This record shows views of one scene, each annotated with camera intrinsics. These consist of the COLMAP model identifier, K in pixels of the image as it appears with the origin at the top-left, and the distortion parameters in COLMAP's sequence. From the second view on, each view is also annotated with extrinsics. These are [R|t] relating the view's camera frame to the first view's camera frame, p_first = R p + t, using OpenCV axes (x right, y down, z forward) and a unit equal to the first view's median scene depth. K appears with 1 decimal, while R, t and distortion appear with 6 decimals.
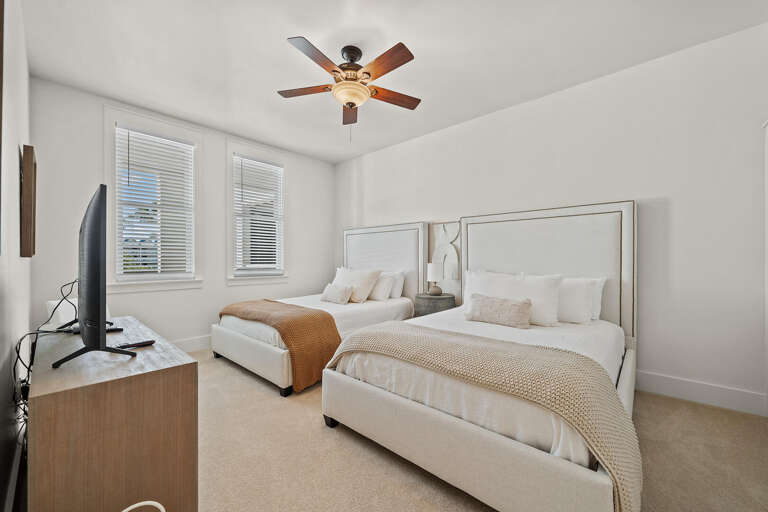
lens RADIAL K [[304.4, 0, 387.0], [0, 304.4, 253.4], [0, 0, 1]] dist [0.002594, -0.000109]
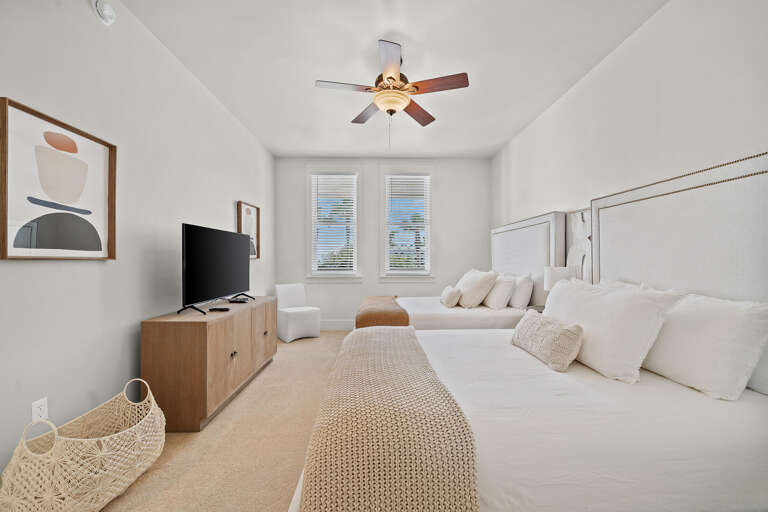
lens RADIAL K [[304.4, 0, 383.7], [0, 304.4, 262.2], [0, 0, 1]] dist [0.002594, -0.000109]
pose [[0.687837, 0.004088, -0.725854, 0.387539], [0.014125, 0.999719, 0.019015, 0.001149], [0.725728, -0.023332, 0.687586, 0.162619]]
